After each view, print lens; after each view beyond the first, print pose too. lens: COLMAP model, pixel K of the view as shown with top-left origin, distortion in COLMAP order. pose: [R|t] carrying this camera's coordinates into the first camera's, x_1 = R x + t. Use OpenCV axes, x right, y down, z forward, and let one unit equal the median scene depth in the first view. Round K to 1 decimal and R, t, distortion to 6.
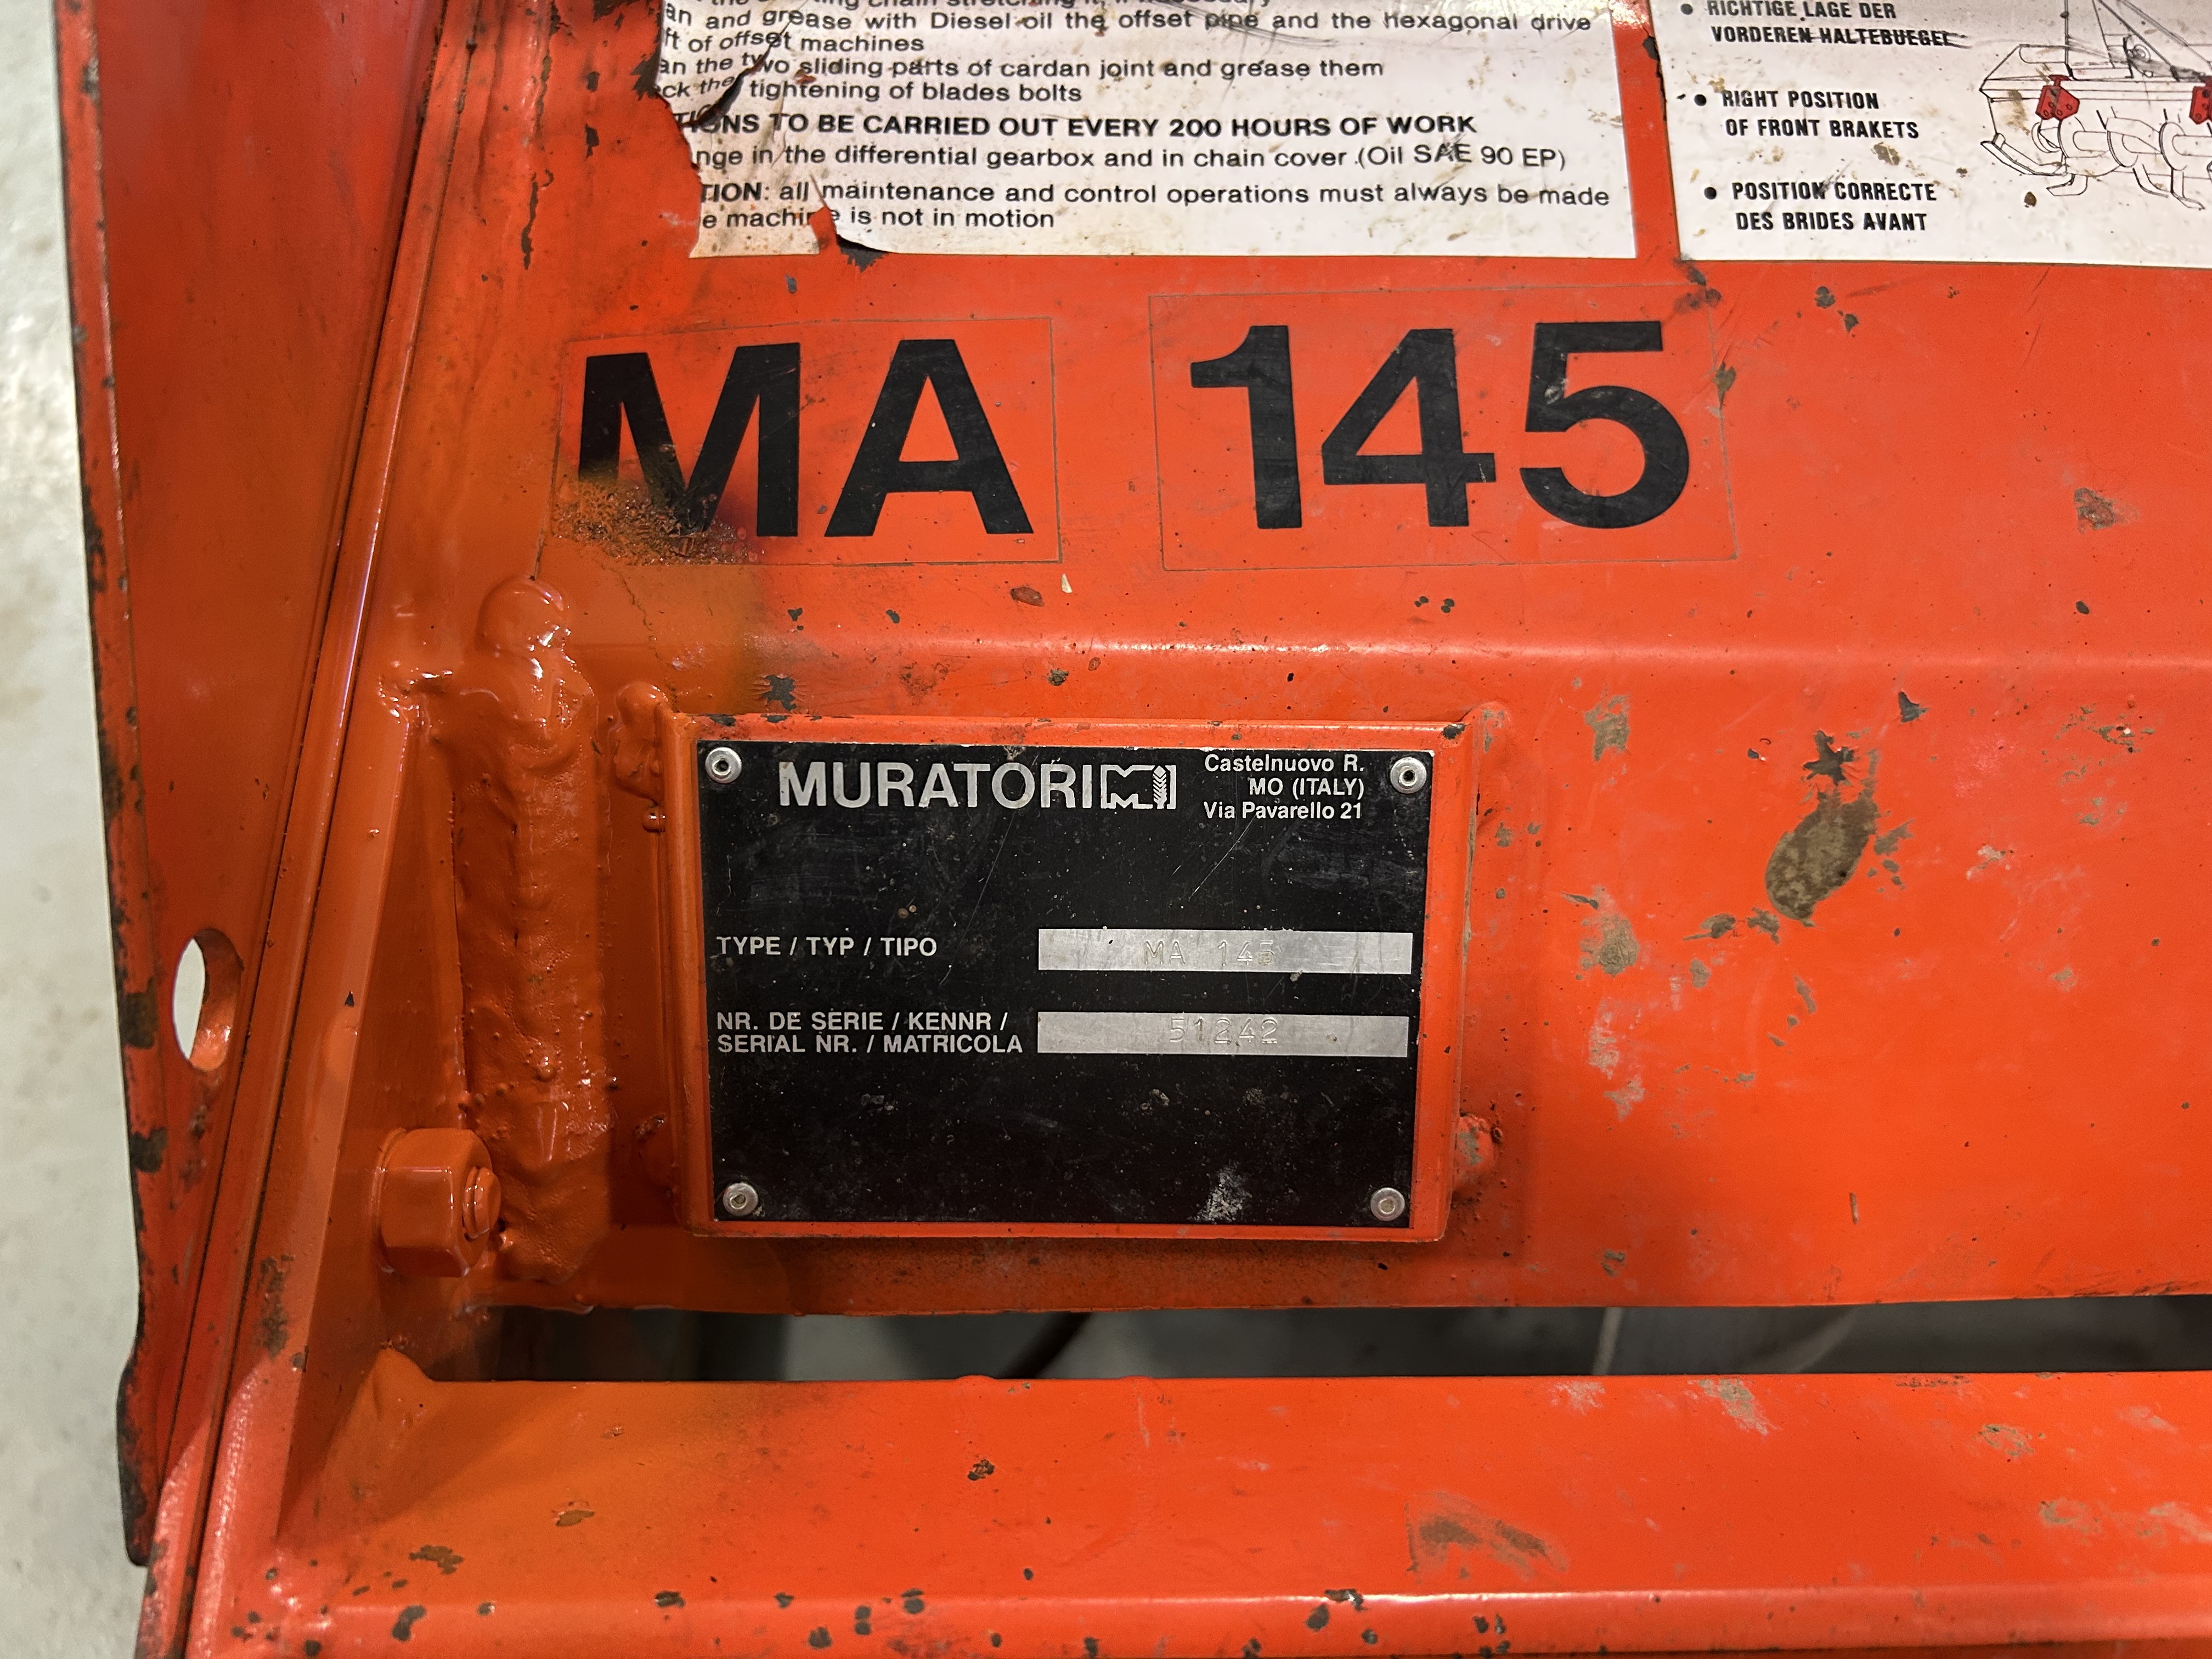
lens RADIAL K [[1659.0, 0, 1116.7], [0, 1659.0, 823.6], [0, 0, 1]] dist [0.158250, -0.527382]
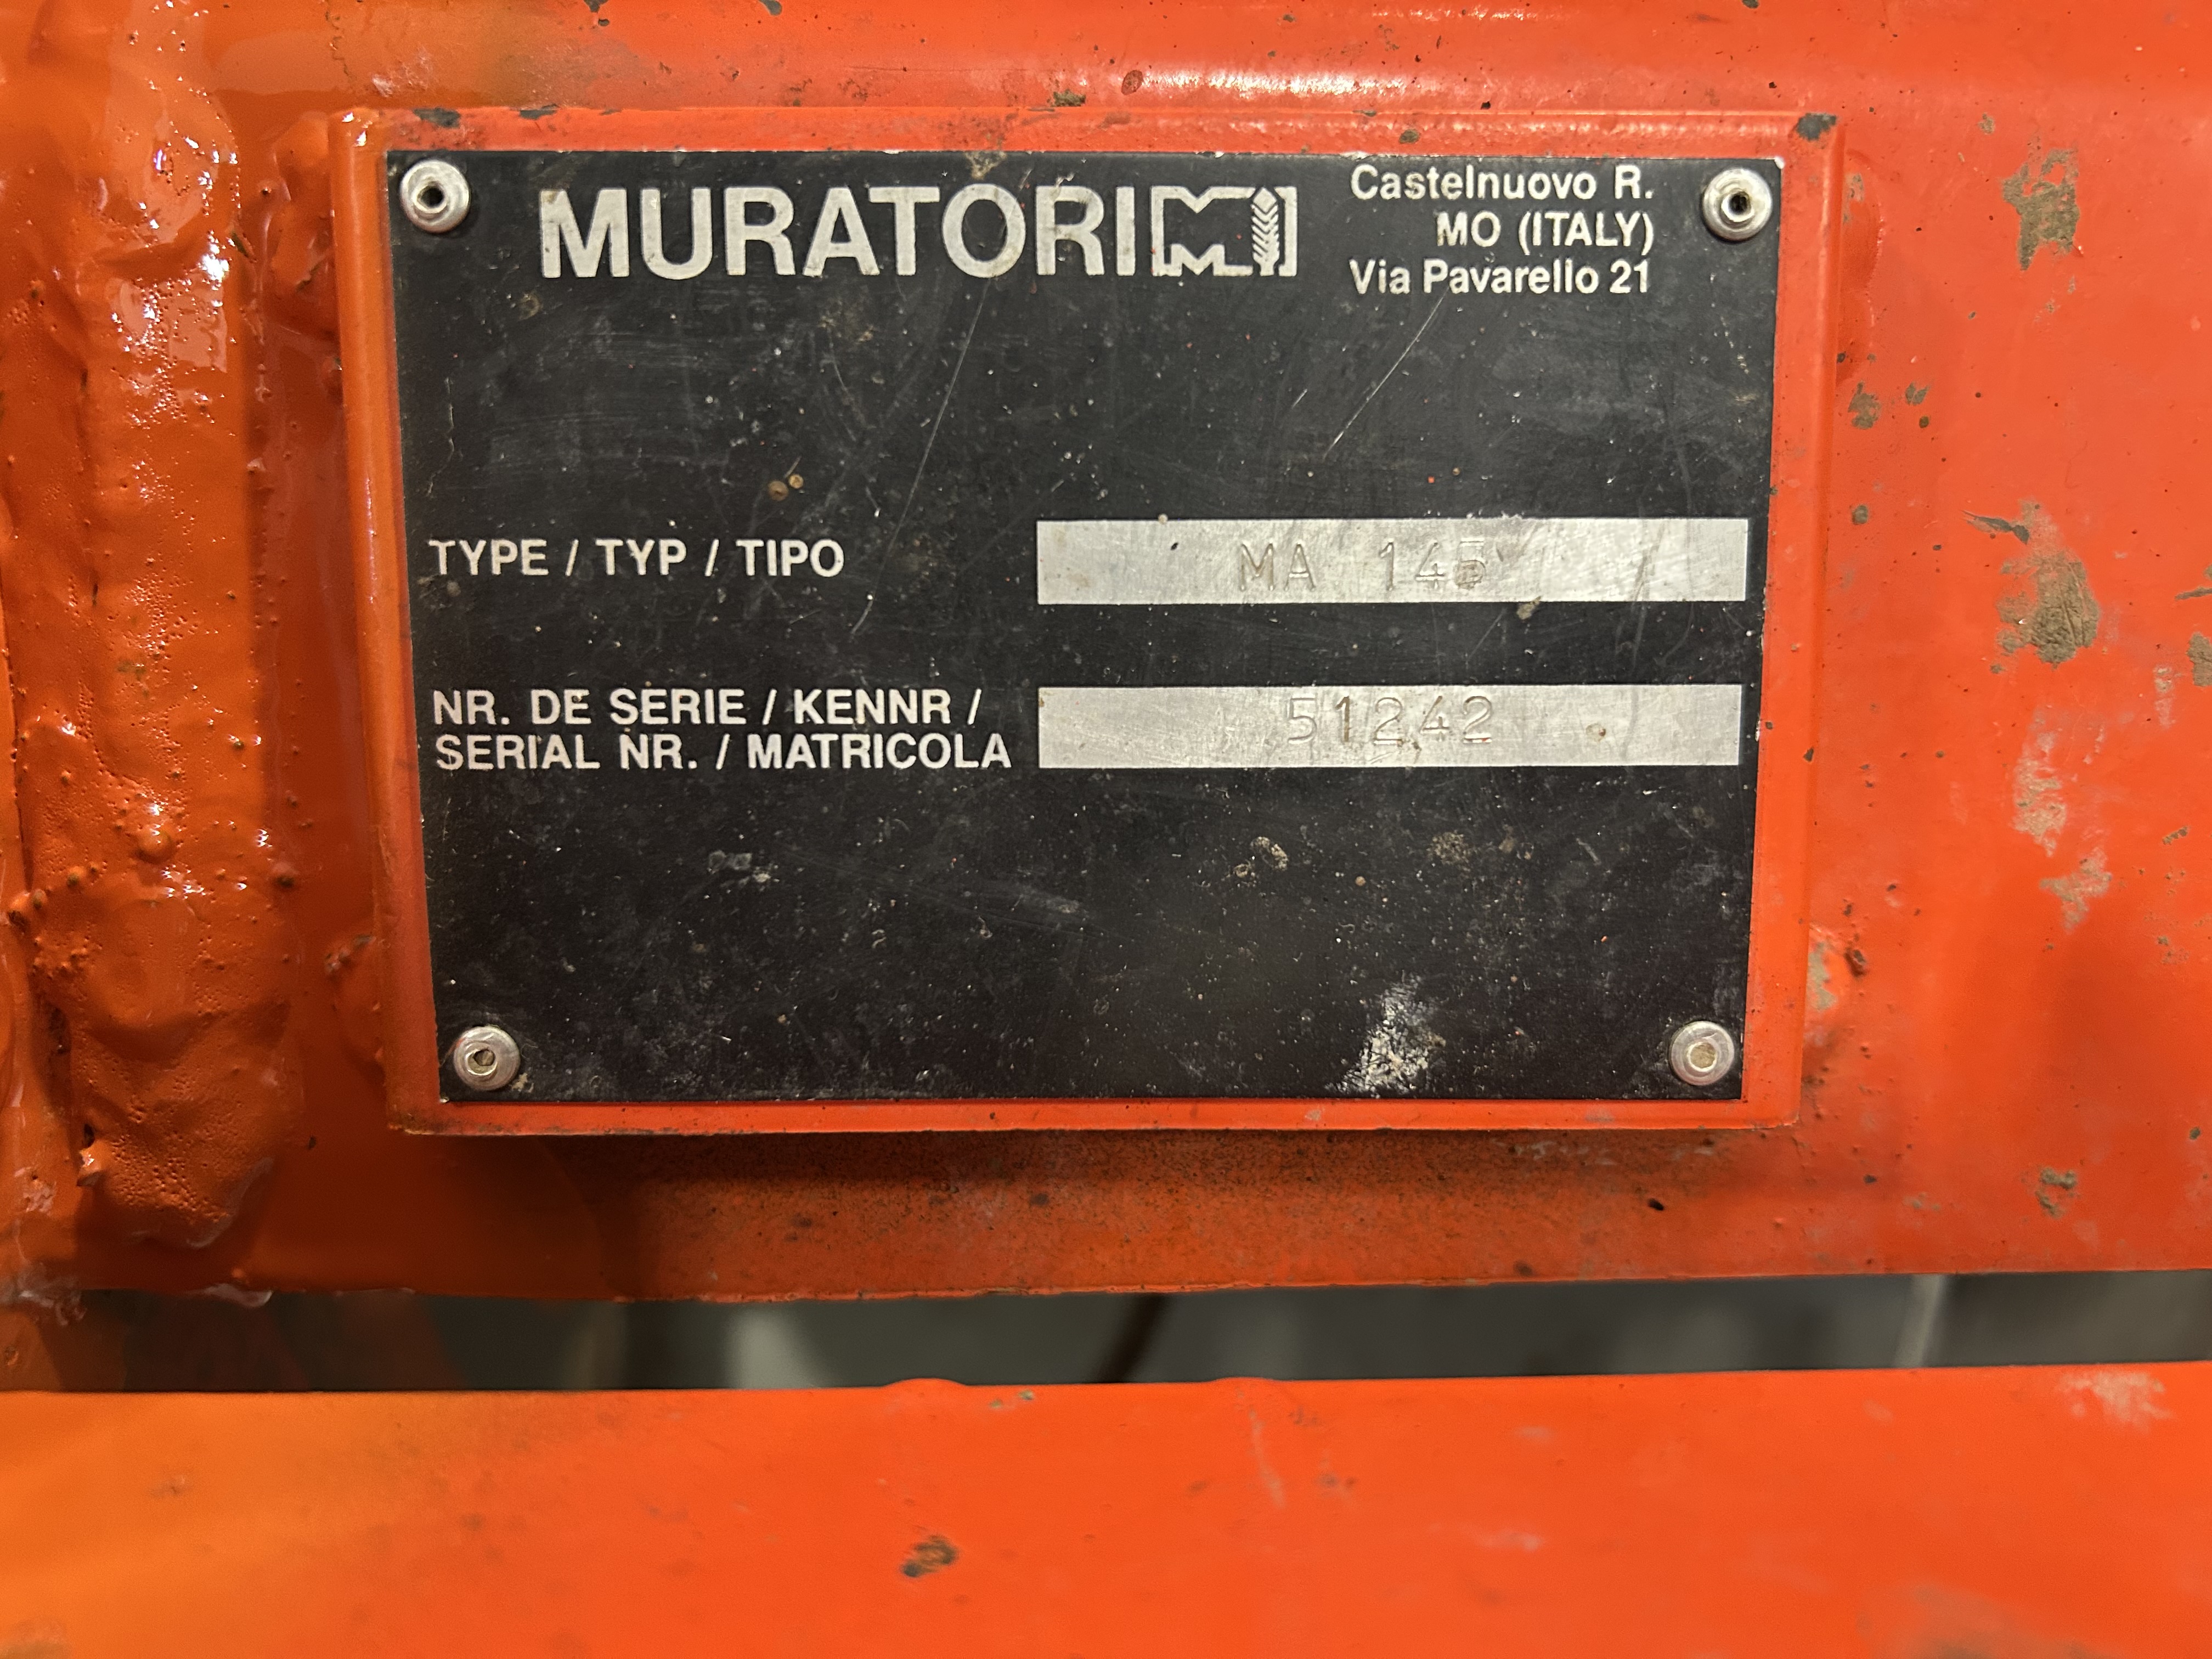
lens RADIAL K [[1665.2, 0, 1106.0], [0, 1665.2, 829.5], [0, 0, 1]] dist [0.019830, -0.065168]
pose [[0.999805, -0.016760, -0.010483, -0.021091], [0.015937, 0.997116, -0.074205, 0.197697], [0.011696, 0.074024, 0.997188, 0.476900]]
